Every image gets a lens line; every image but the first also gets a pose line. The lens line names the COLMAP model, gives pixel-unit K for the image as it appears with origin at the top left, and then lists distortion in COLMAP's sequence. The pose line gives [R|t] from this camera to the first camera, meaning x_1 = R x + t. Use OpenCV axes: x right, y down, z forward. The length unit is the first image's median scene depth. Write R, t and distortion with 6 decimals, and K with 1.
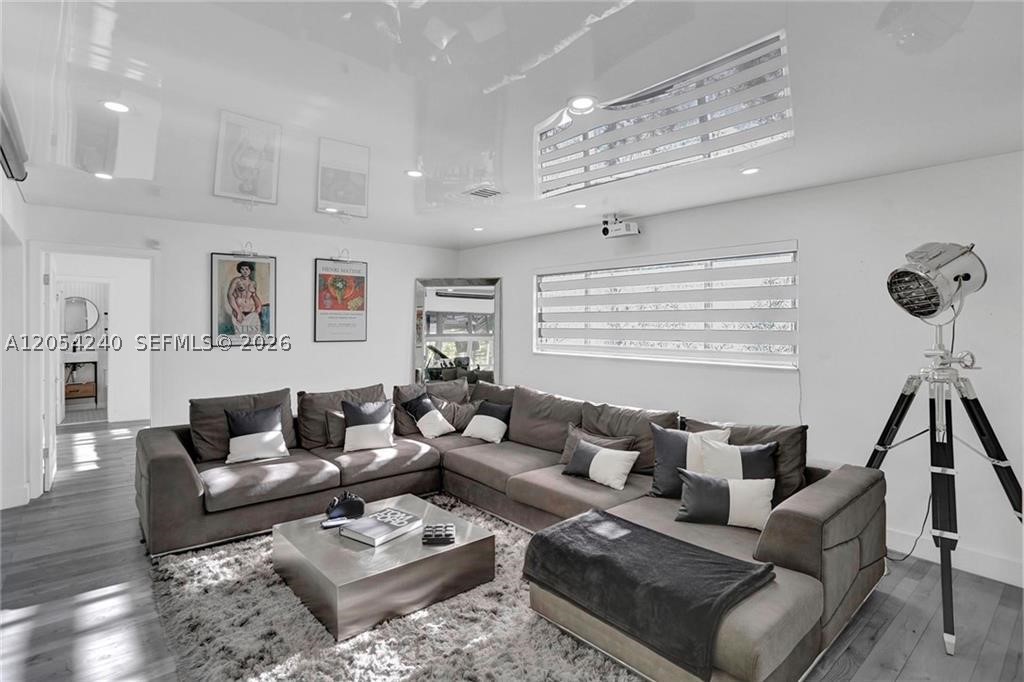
lens RADIAL K [[526.9, 0, 503.3], [0, 526.9, 323.4], [0, 0, 1]] dist [-0.059468, 0.030461]
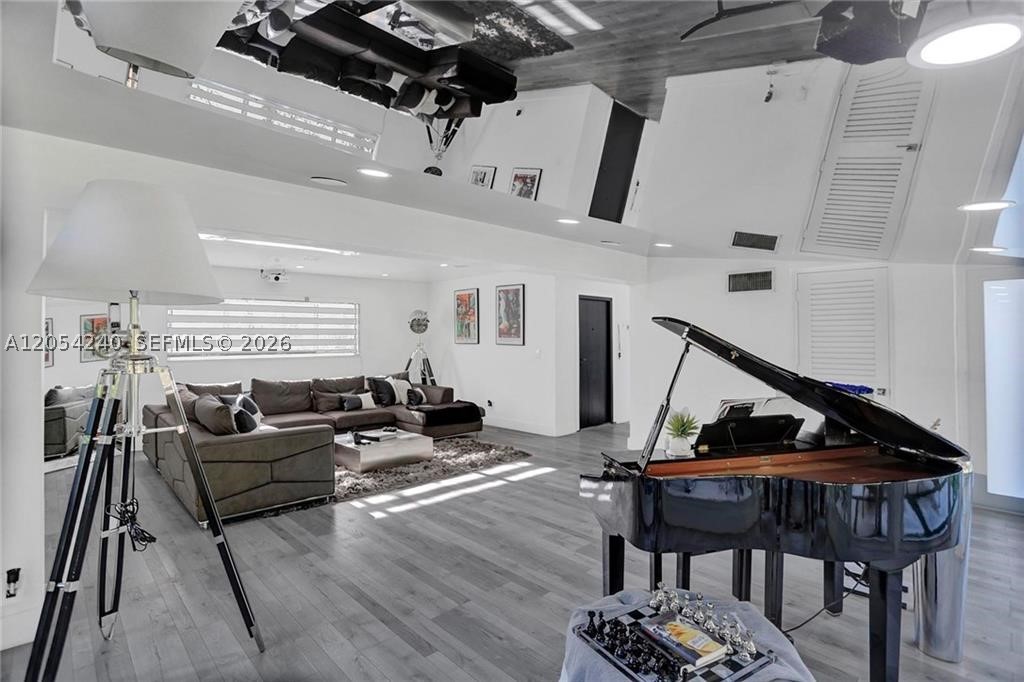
lens RADIAL K [[505.5, 0, 504.5], [0, 505.5, 337.9], [0, 0, 1]] dist [-0.082040, 0.025644]
pose [[-0.052914, -0.004855, 0.998587, -1.757813], [0.004671, 0.999976, 0.005109, 0.001455], [-0.998588, 0.004935, -0.052890, 0.493692]]
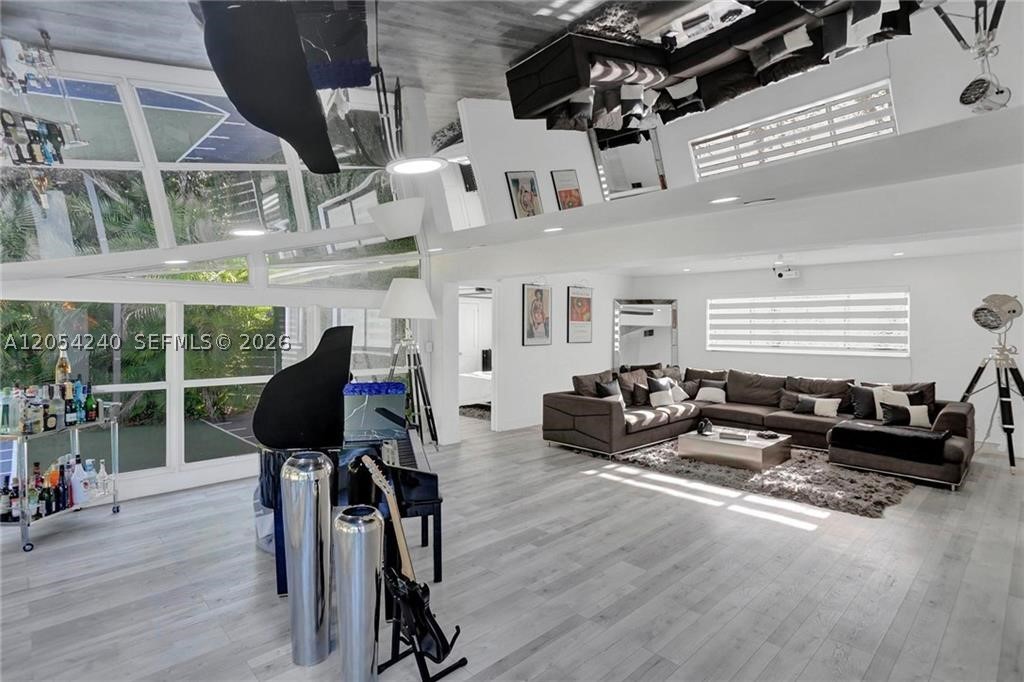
lens RADIAL K [[526.9, 0, 503.3], [0, 526.9, 323.4], [0, 0, 1]] dist [-0.059468, 0.030461]
pose [[0.998749, 0.003354, 0.049900, -0.971548], [-0.003009, 0.999971, -0.006968, -0.013333], [-0.049922, 0.006809, 0.998730, -0.752015]]
